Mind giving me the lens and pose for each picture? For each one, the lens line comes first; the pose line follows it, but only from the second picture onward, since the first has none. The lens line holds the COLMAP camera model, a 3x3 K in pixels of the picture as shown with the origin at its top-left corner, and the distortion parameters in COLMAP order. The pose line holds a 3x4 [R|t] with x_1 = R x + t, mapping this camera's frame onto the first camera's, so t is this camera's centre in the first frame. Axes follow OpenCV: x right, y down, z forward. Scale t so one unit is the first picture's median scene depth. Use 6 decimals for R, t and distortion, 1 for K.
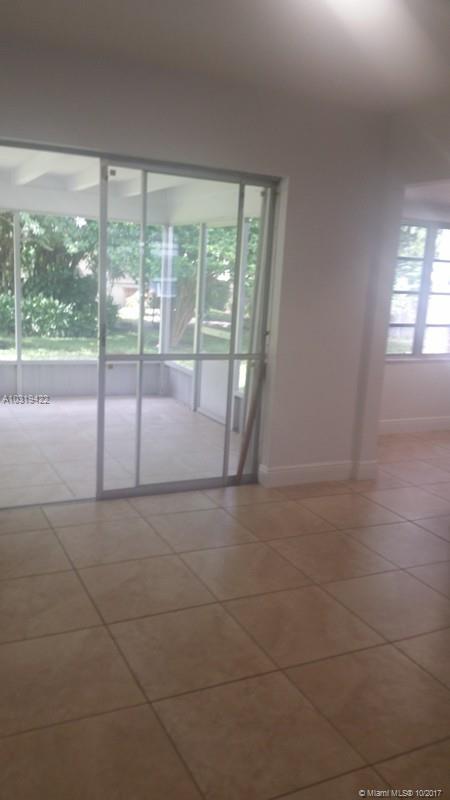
lens RADIAL K [[643.7, 0, 231.9], [0, 643.7, 420.9], [0, 0, 1]] dist [0.054171, -0.135287]
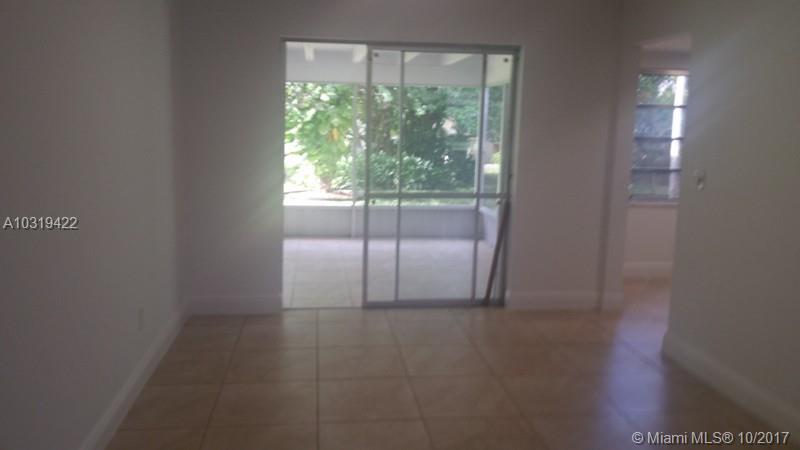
lens RADIAL K [[643.7, 0, 396.7], [0, 643.7, 227.6], [0, 0, 1]] dist [0.054171, -0.135287]
pose [[0.939351, 0.013293, -0.342700, 0.107643], [-0.039766, 0.996730, -0.070339, 0.019439], [0.340645, 0.079701, 0.936808, -0.064272]]
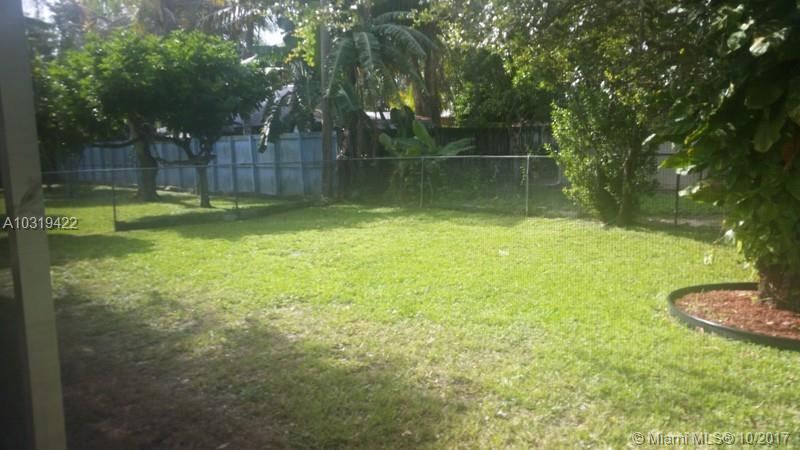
lens RADIAL K [[643.7, 0, 405.3], [0, 643.7, 218.5], [0, 0, 1]] dist [0.054171, -0.135287]
pose [[0.288887, 0.043428, -0.956378, -0.101685], [-0.164806, 0.986313, -0.004995, -0.154229], [0.943071, 0.159060, 0.292090, 0.691654]]
